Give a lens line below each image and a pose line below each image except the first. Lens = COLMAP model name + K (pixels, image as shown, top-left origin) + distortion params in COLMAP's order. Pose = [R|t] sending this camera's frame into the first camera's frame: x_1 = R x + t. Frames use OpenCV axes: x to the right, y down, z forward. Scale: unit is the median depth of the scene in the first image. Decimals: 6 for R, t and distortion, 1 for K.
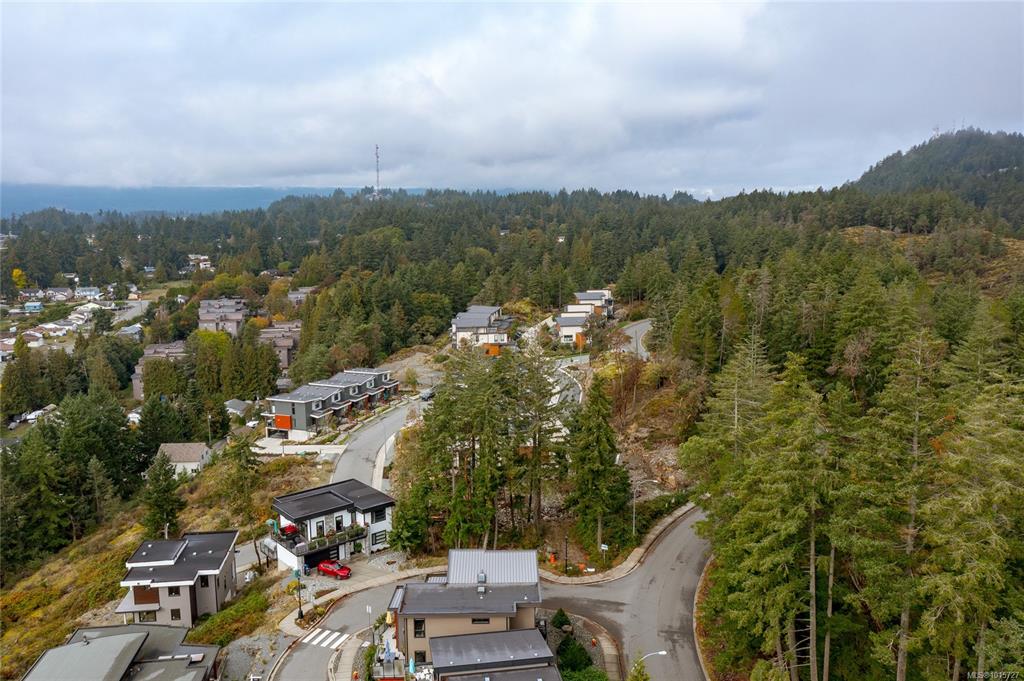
lens RADIAL K [[817.5, 0, 512.0], [0, 817.5, 340.5], [0, 0, 1]] dist [-0.010100, 0.000486]
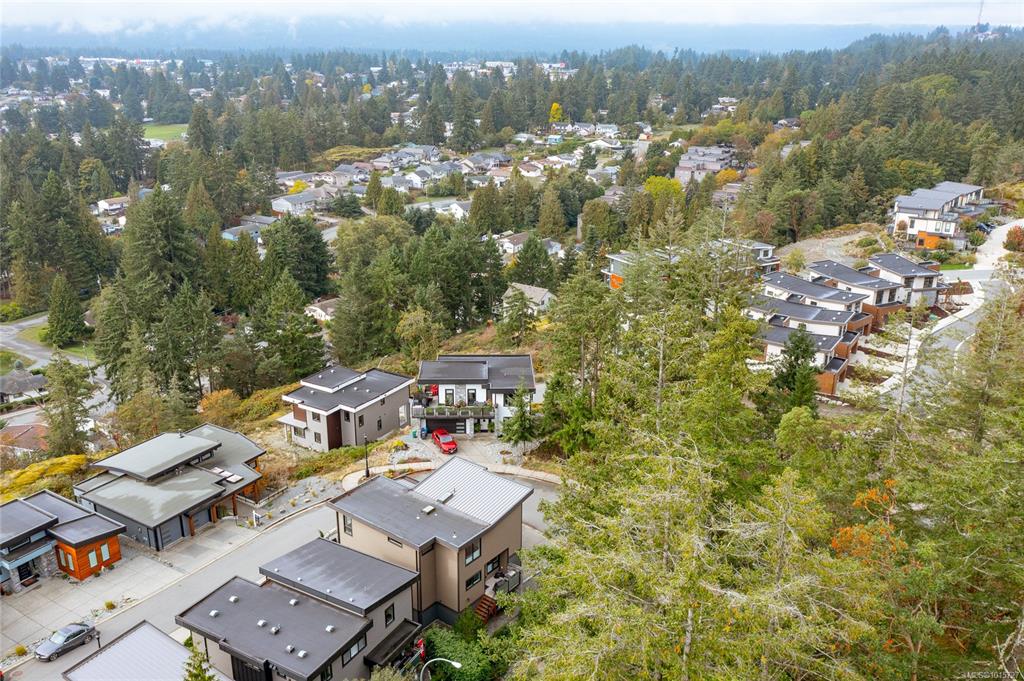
lens RADIAL K [[843.4, 0, 512.0], [0, 843.4, 340.5], [0, 0, 1]] dist [-0.007368, 0.000606]
pose [[0.774600, 0.219234, -0.593238, 0.378282], [-0.113666, 0.970982, 0.210415, -0.046163], [0.622154, -0.095556, 0.777042, 0.281332]]
